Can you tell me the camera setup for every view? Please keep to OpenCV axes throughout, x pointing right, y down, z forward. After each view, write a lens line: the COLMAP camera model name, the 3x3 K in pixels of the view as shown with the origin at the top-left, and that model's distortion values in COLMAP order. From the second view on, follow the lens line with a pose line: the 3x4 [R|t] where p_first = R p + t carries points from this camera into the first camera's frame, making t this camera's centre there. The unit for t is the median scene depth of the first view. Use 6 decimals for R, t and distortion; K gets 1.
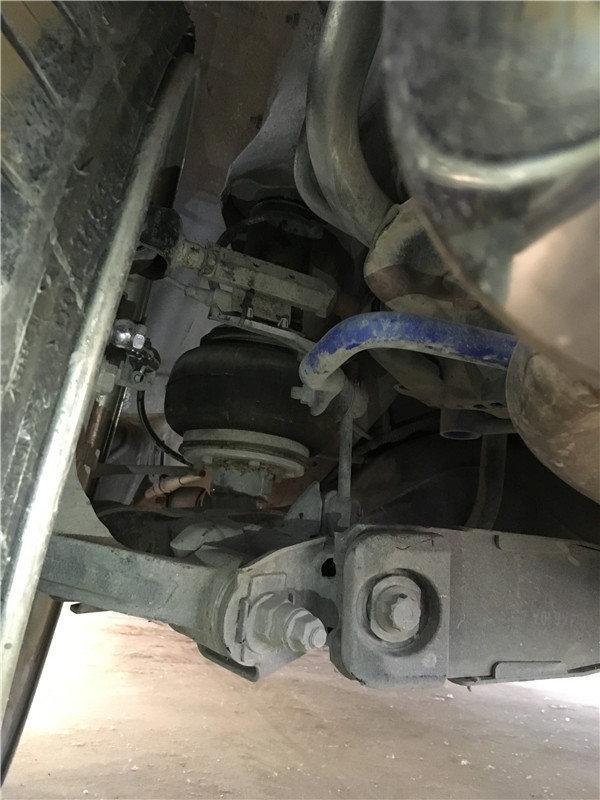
lens RADIAL K [[680.8, 0, 300.0], [0, 680.8, 400.0], [0, 0, 1]] dist [0.085917, -0.128672]
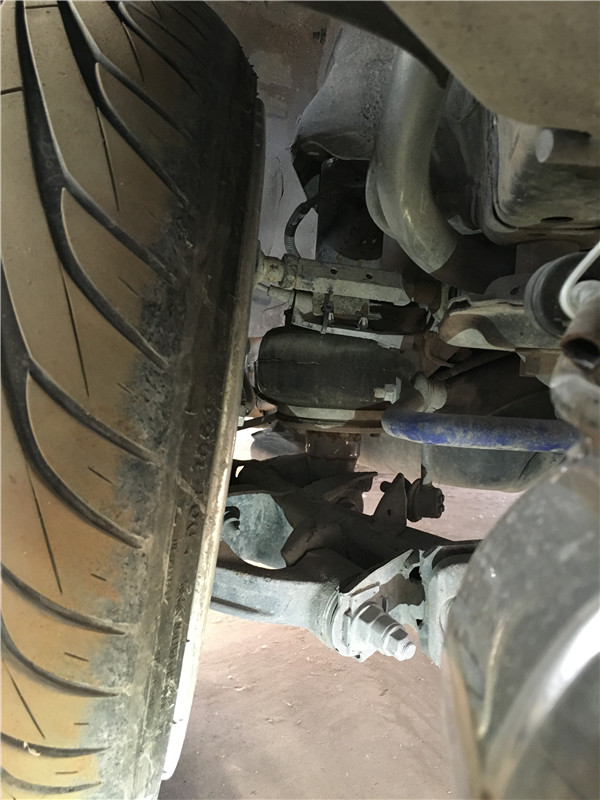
lens RADIAL K [[680.8, 0, 300.0], [0, 680.8, 400.0], [0, 0, 1]] dist [0.085917, -0.128672]
pose [[0.990292, -0.049069, -0.130057, 0.014120], [0.086092, 0.951085, 0.296691, -0.436358], [0.109136, -0.305008, 0.946076, -0.055518]]
